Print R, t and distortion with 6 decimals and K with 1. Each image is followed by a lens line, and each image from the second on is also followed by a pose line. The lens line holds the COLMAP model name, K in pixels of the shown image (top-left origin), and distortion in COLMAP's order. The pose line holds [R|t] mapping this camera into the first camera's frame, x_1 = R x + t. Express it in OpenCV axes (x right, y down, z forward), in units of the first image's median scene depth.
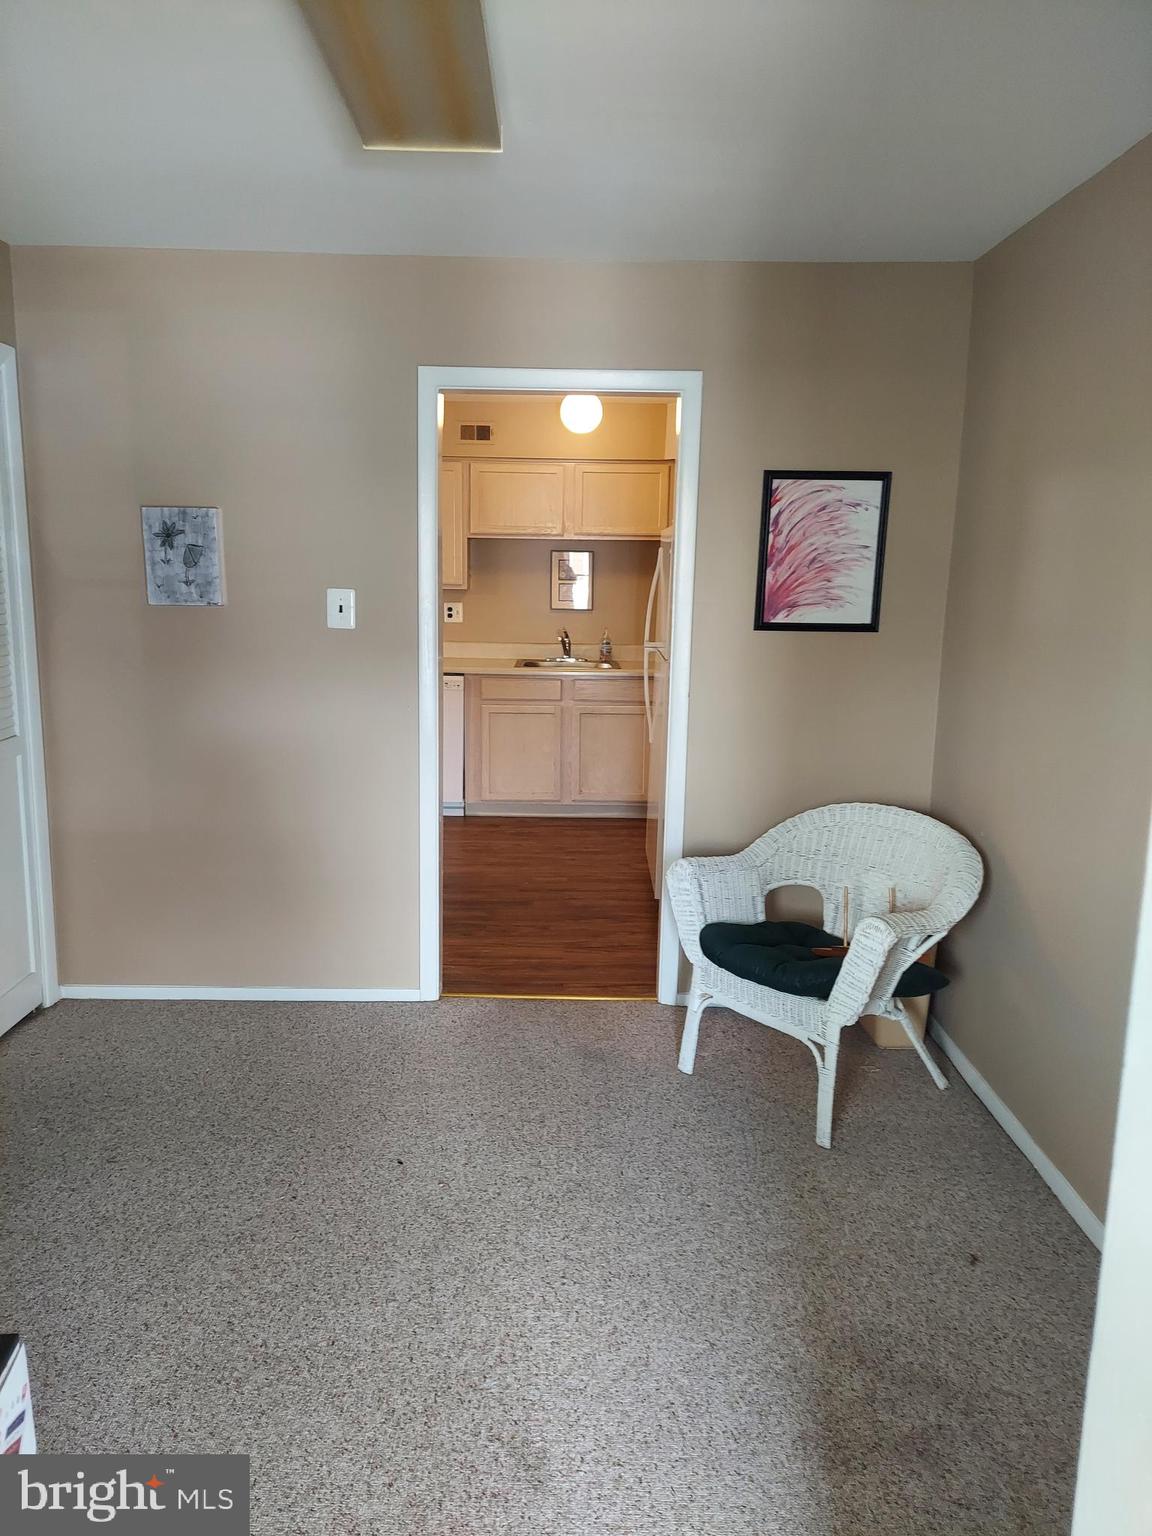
lens RADIAL K [[1074.1, 0, 576.0], [0, 1074.1, 768.0], [0, 0, 1]] dist [0.008541, -0.001971]
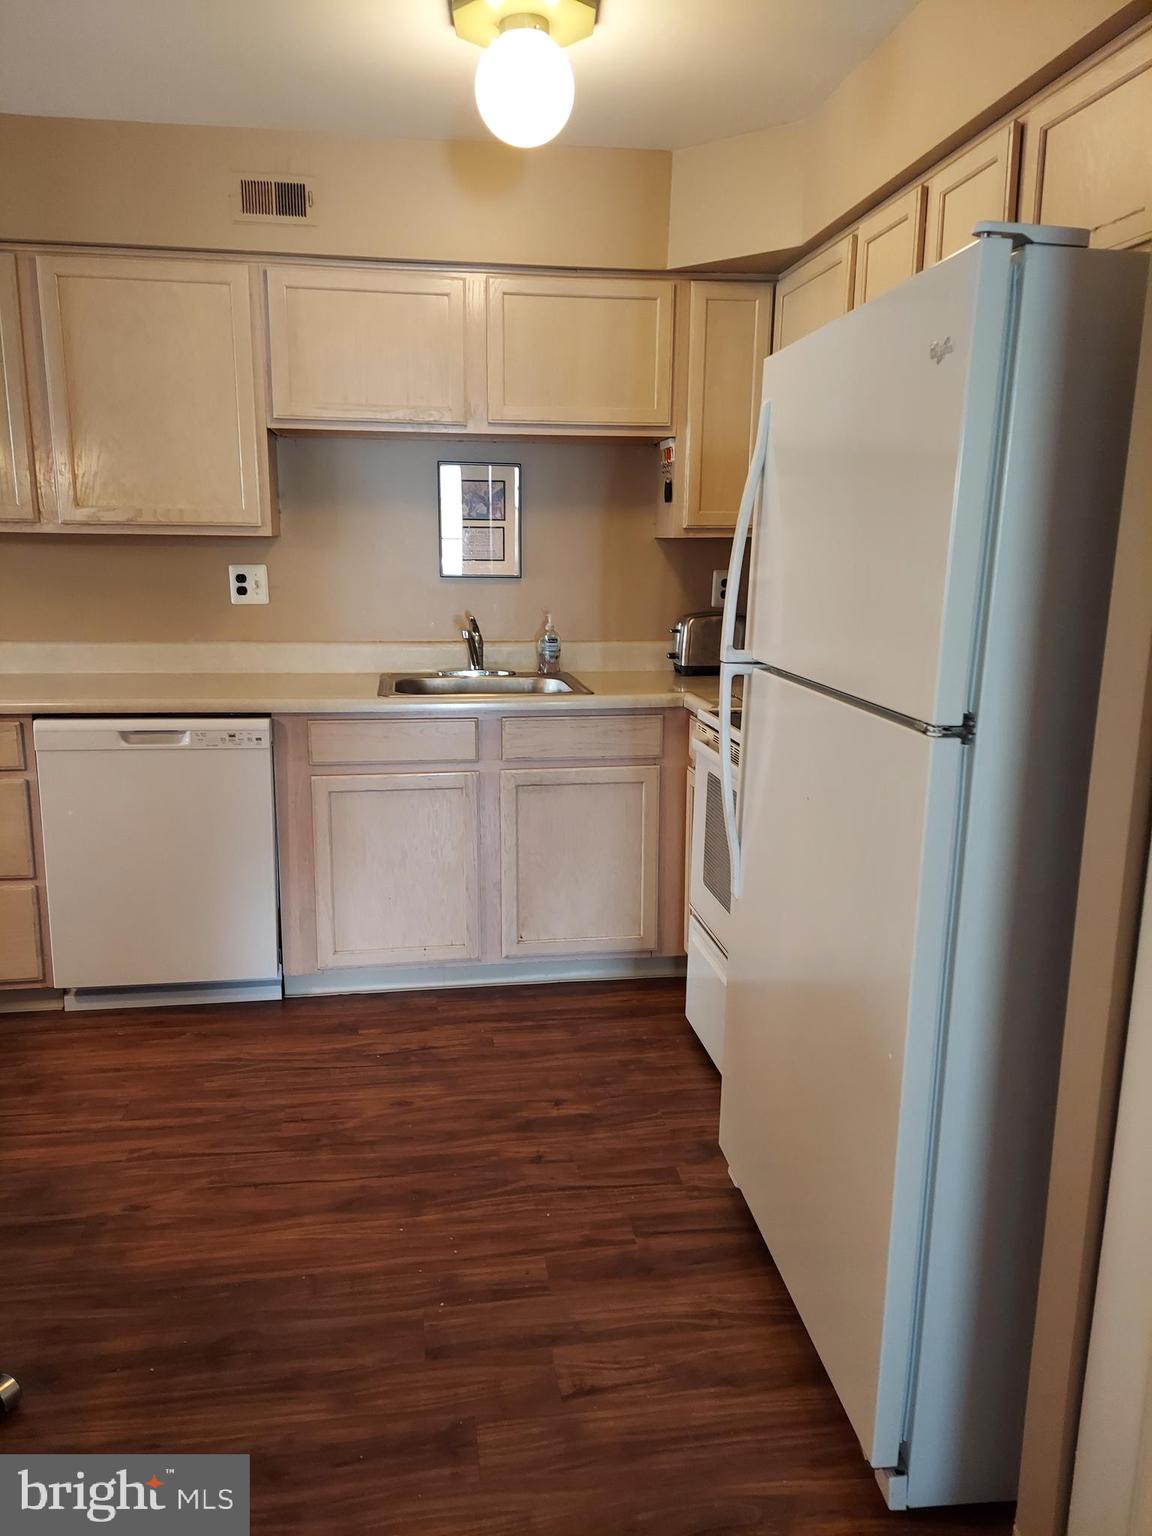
lens RADIAL K [[1074.1, 0, 576.0], [0, 1074.1, 768.0], [0, 0, 1]] dist [0.008541, -0.001971]
pose [[0.989598, -0.036570, 0.139133, -0.036700], [0.033329, 0.999118, 0.025554, -0.069771], [-0.139944, -0.020651, 0.989944, 0.501324]]
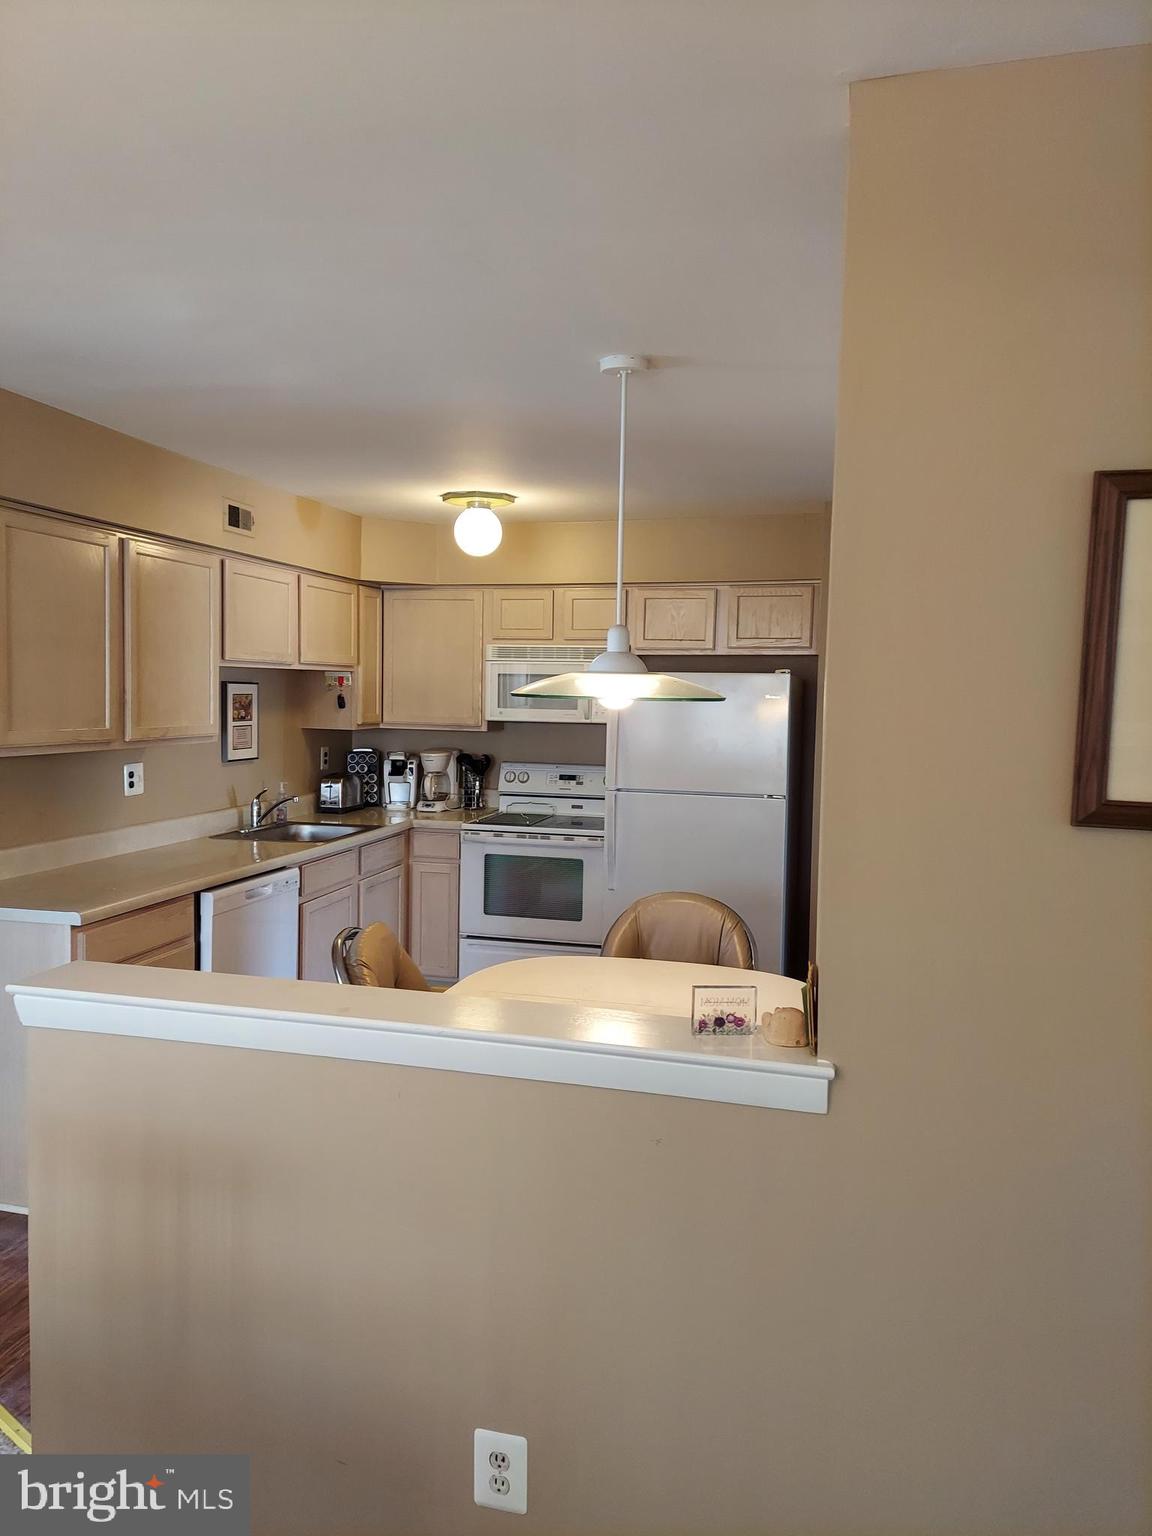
lens RADIAL K [[1074.1, 0, 576.0], [0, 1074.1, 768.0], [0, 0, 1]] dist [0.008541, -0.001971]
pose [[0.236644, -0.085202, 0.967853, -0.704454], [0.160637, 0.985869, 0.047511, -0.148488], [-0.958225, 0.144230, 0.246987, 0.633015]]
